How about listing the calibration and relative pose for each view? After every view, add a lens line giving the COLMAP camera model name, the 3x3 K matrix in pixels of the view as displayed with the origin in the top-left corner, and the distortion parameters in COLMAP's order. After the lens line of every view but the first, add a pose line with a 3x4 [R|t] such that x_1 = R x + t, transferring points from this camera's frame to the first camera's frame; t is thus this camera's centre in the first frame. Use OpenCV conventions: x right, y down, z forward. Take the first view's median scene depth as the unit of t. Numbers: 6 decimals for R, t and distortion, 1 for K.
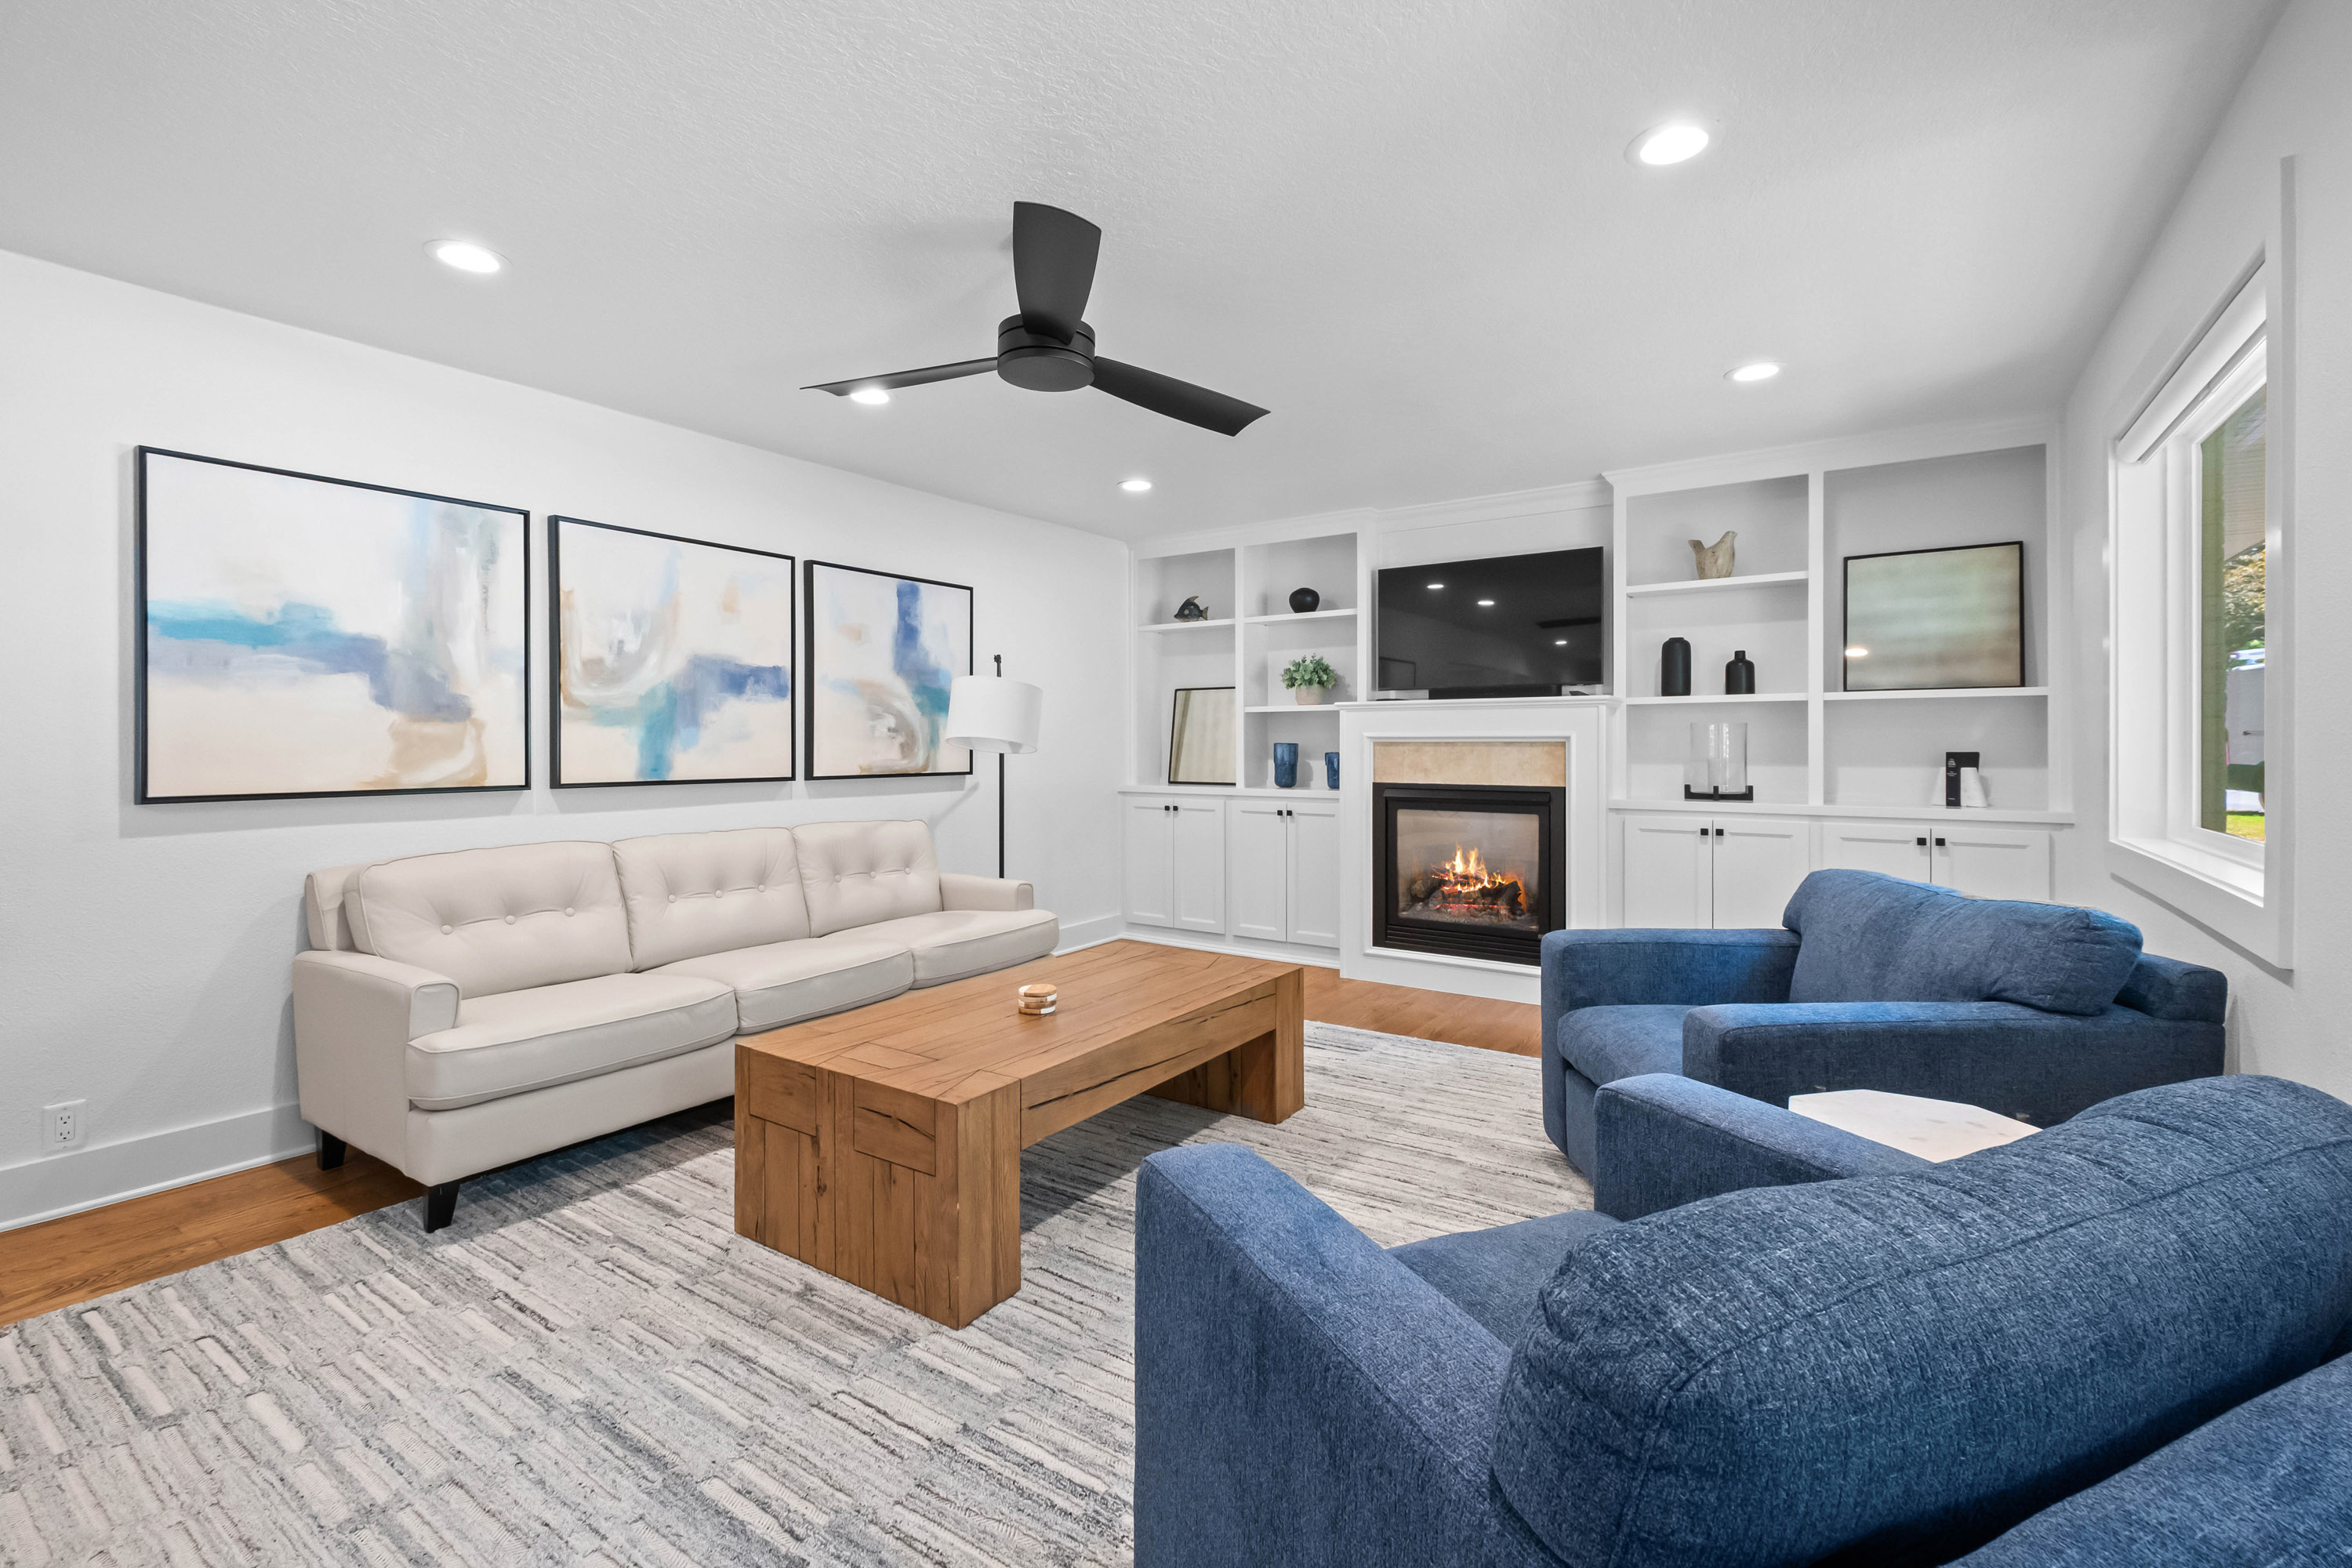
lens RADIAL K [[1029.4, 0, 1173.9], [0, 1029.4, 761.4], [0, 0, 1]] dist [0.003631, -0.001865]
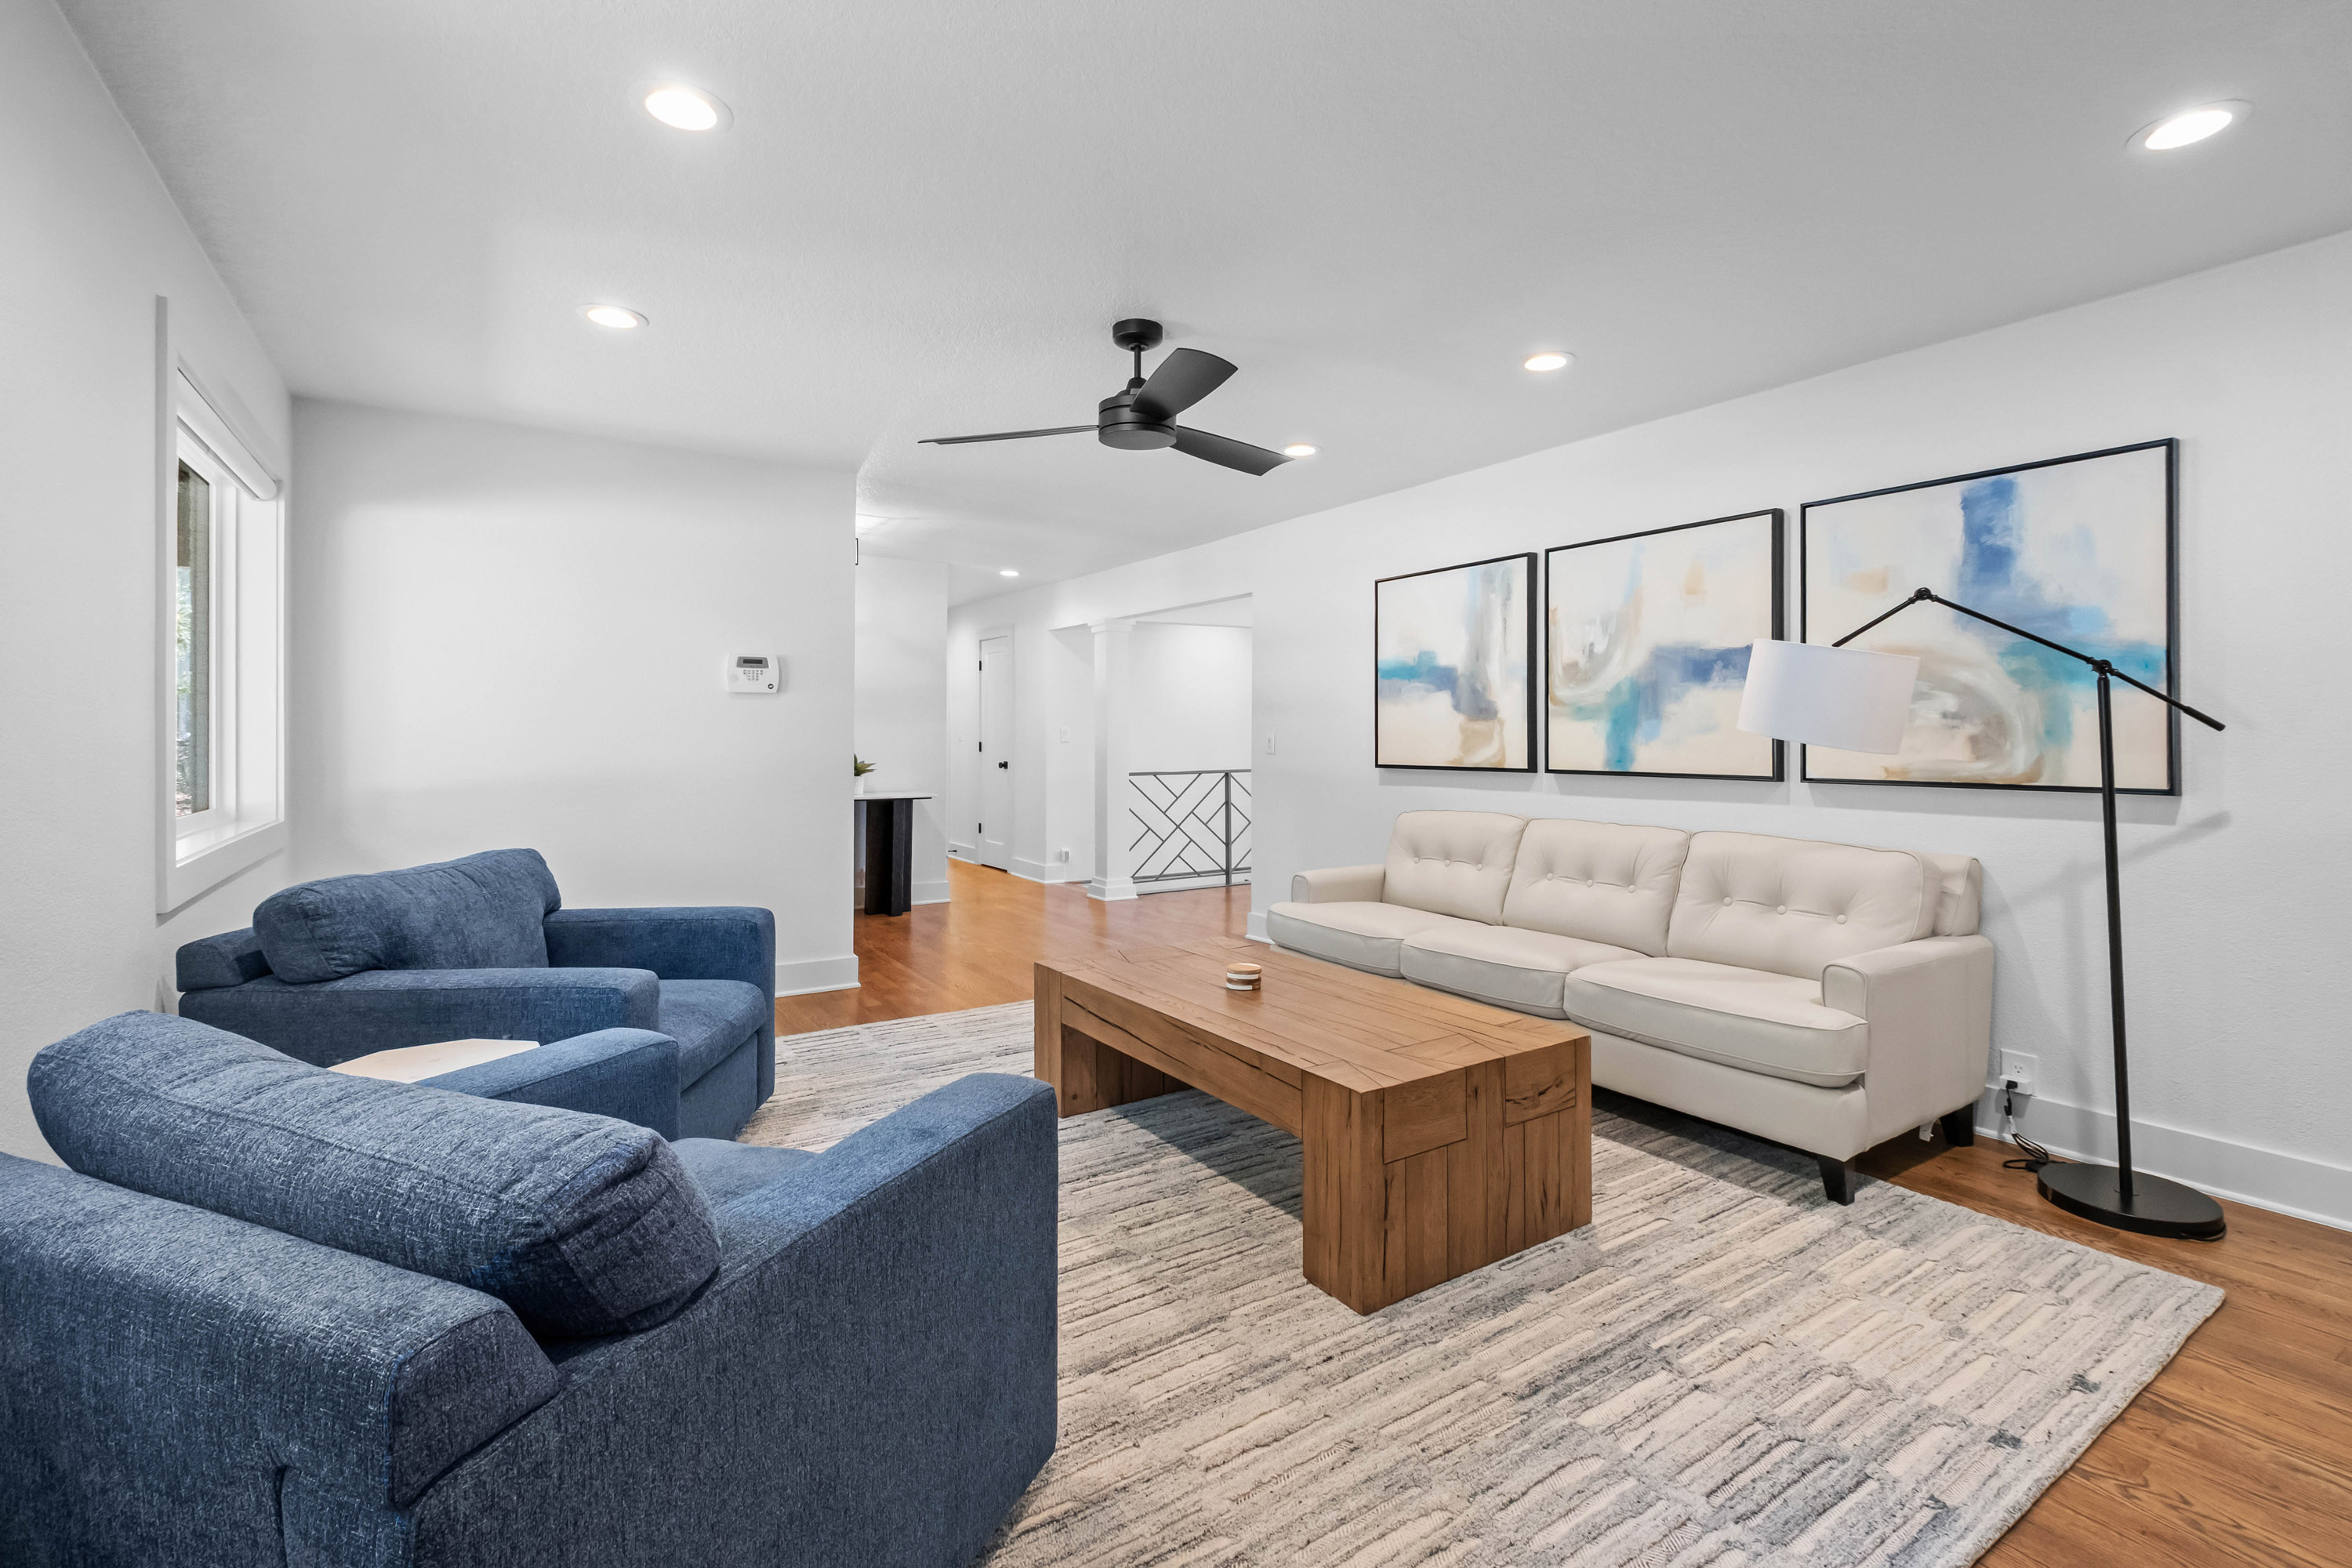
lens RADIAL K [[1029.4, 0, 1129.8], [0, 1029.4, 720.7], [0, 0, 1]] dist [0.003631, -0.001865]
pose [[-0.407801, -0.007465, -0.913040, 0.631940], [-0.009239, 0.999949, -0.004049, -0.023137], [0.913024, 0.006785, -0.407849, 0.927377]]
